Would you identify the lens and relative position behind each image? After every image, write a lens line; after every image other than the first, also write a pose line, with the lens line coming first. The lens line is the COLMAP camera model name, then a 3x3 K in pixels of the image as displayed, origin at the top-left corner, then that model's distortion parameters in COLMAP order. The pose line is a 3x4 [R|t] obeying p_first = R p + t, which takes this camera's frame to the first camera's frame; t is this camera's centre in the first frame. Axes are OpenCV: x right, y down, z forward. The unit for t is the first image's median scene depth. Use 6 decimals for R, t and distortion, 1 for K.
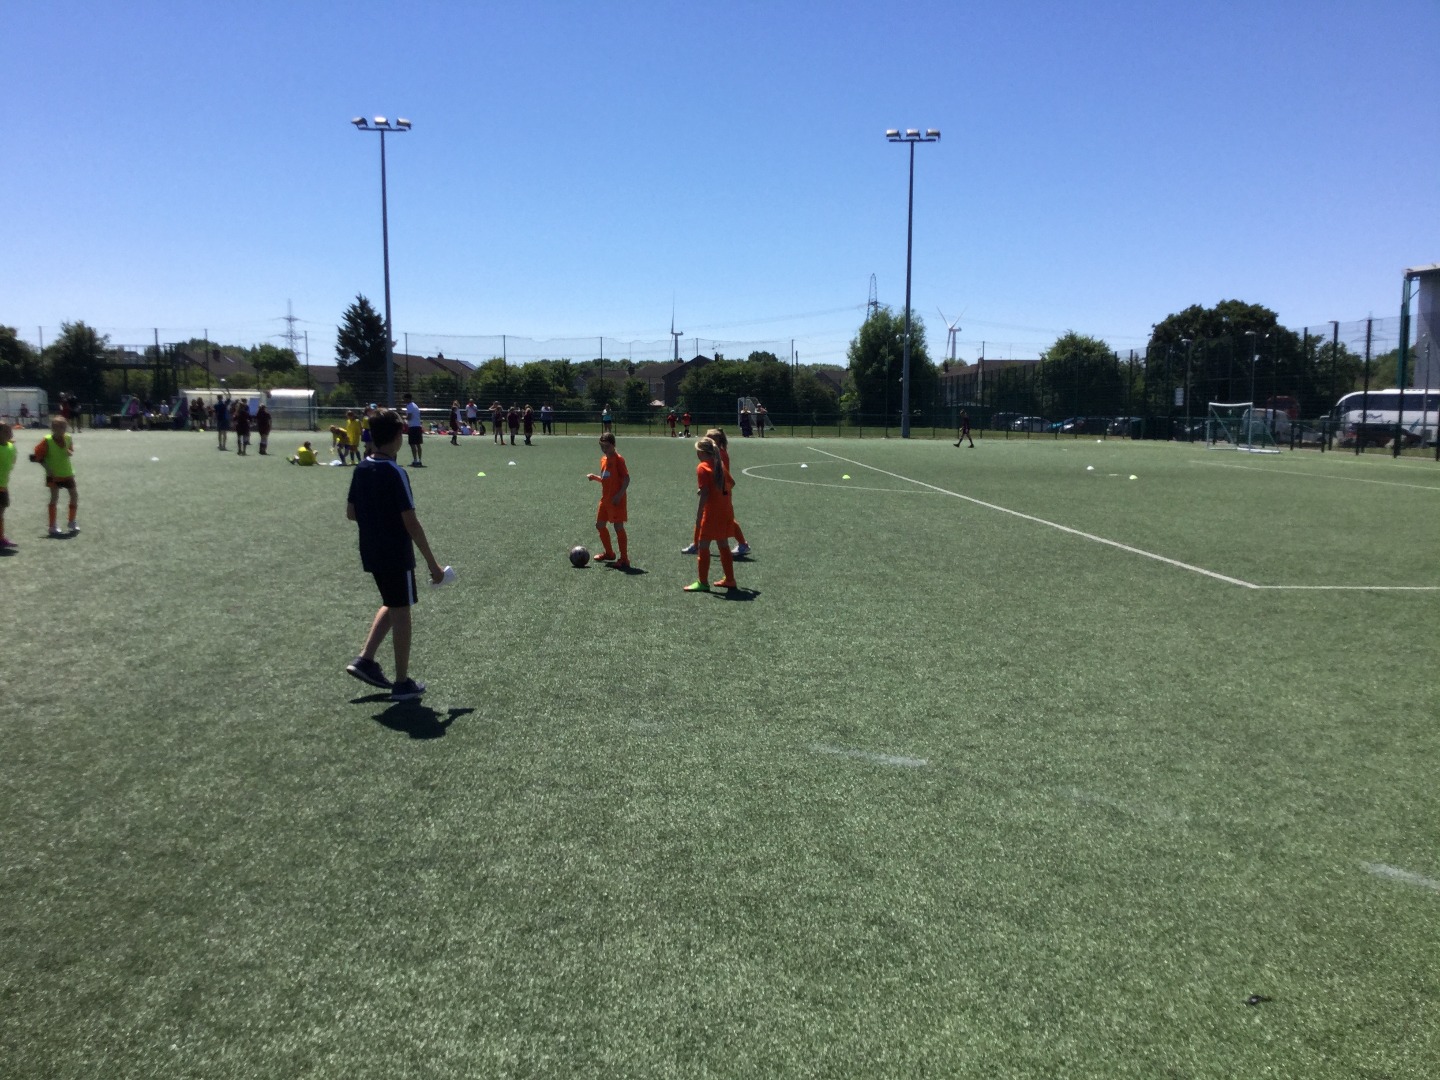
lens RADIAL K [[1299.6, 0, 720.0], [0, 1299.6, 540.0], [0, 0, 1]] dist [0.133538, -0.254998]
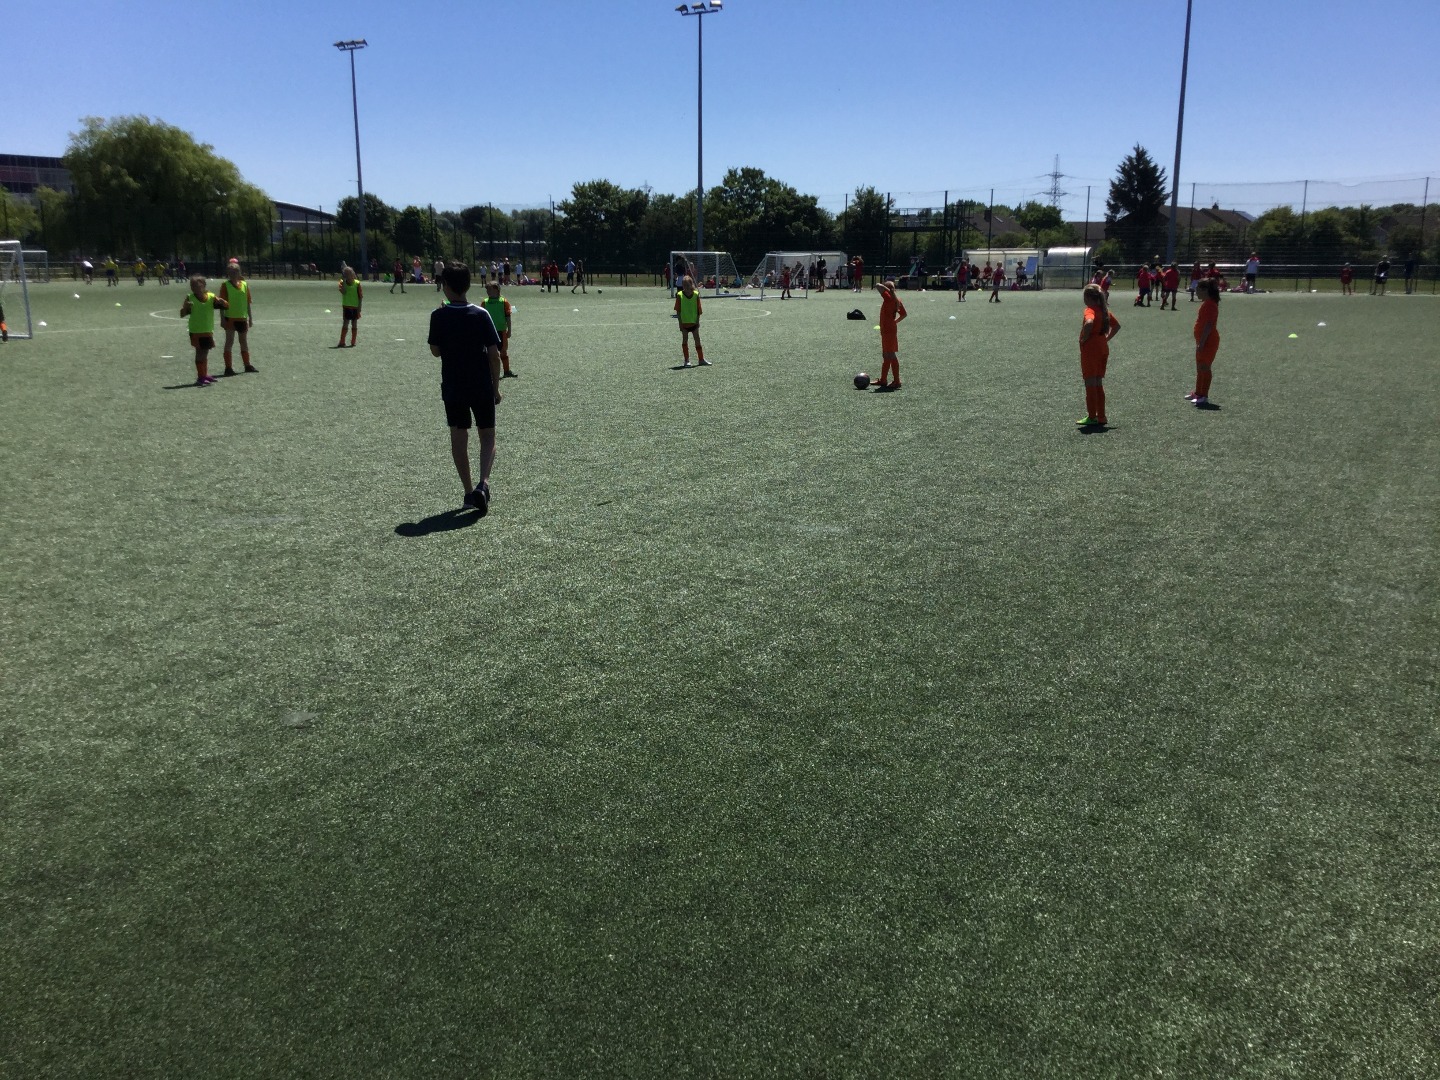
lens RADIAL K [[1299.6, 0, 720.0], [0, 1299.6, 540.0], [0, 0, 1]] dist [0.133538, -0.254998]
pose [[0.850913, 0.100591, -0.515586, -0.026076], [-0.045884, 0.991976, 0.117809, 0.000684], [0.523299, -0.076588, 0.848700, -0.004042]]
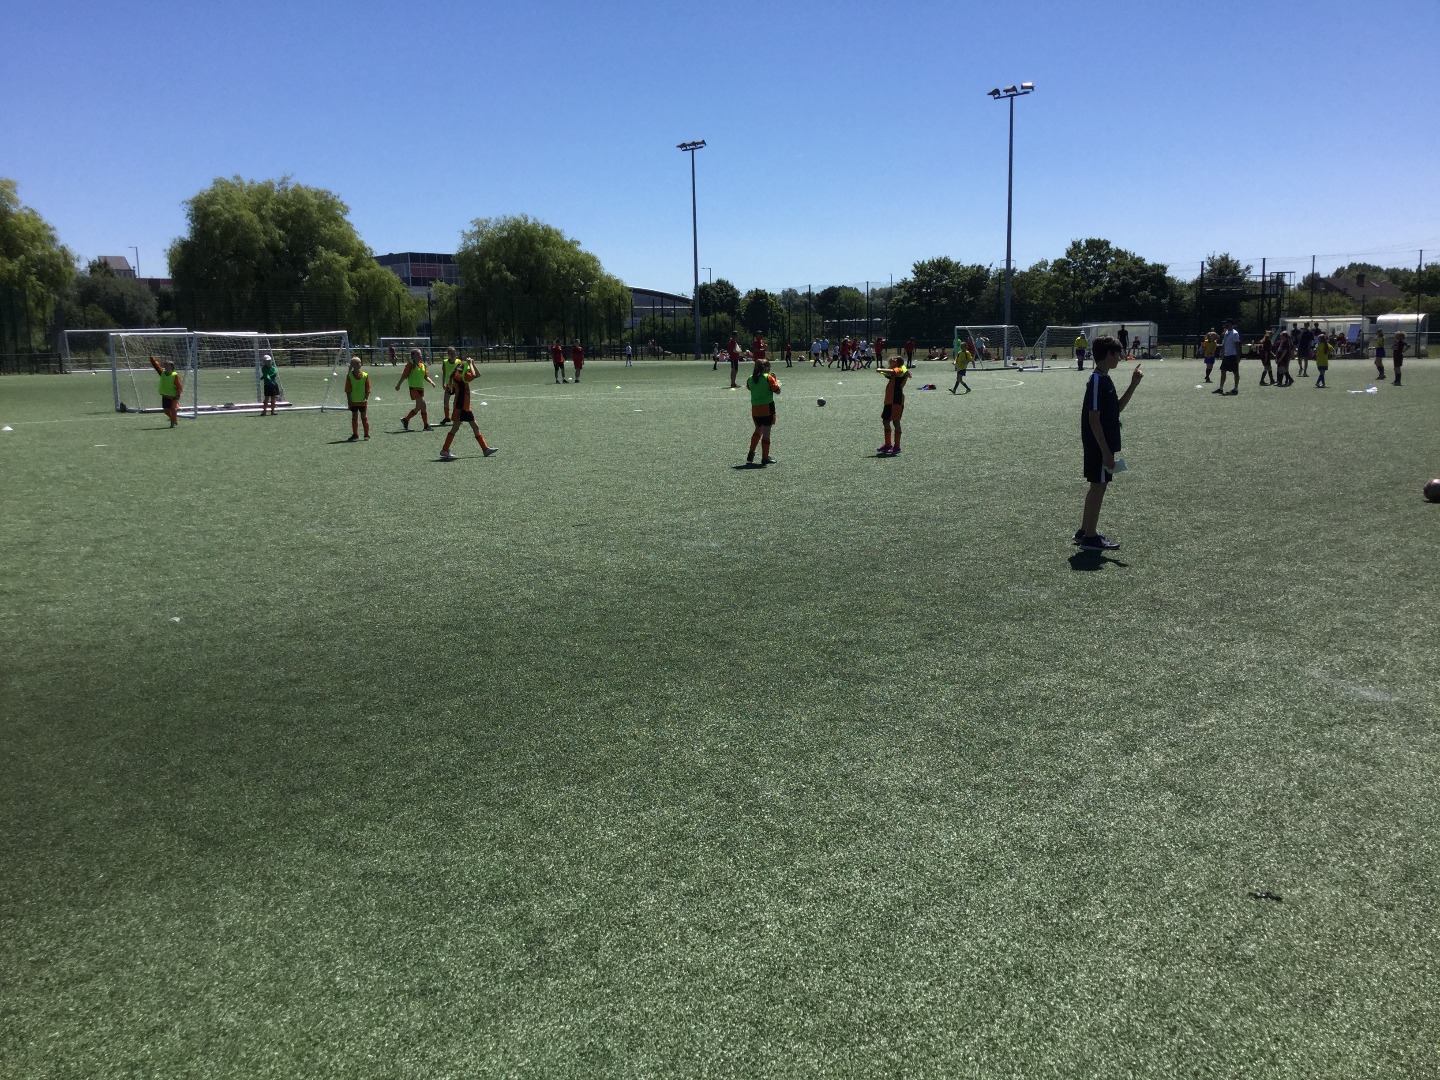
lens RADIAL K [[1299.6, 0, 720.0], [0, 1299.6, 540.0], [0, 0, 1]] dist [0.133538, -0.254998]
pose [[0.683528, 0.090521, -0.724289, 0.079328], [-0.052230, 0.995802, 0.075163, 0.001685], [0.728053, -0.013546, 0.685387, -0.000591]]
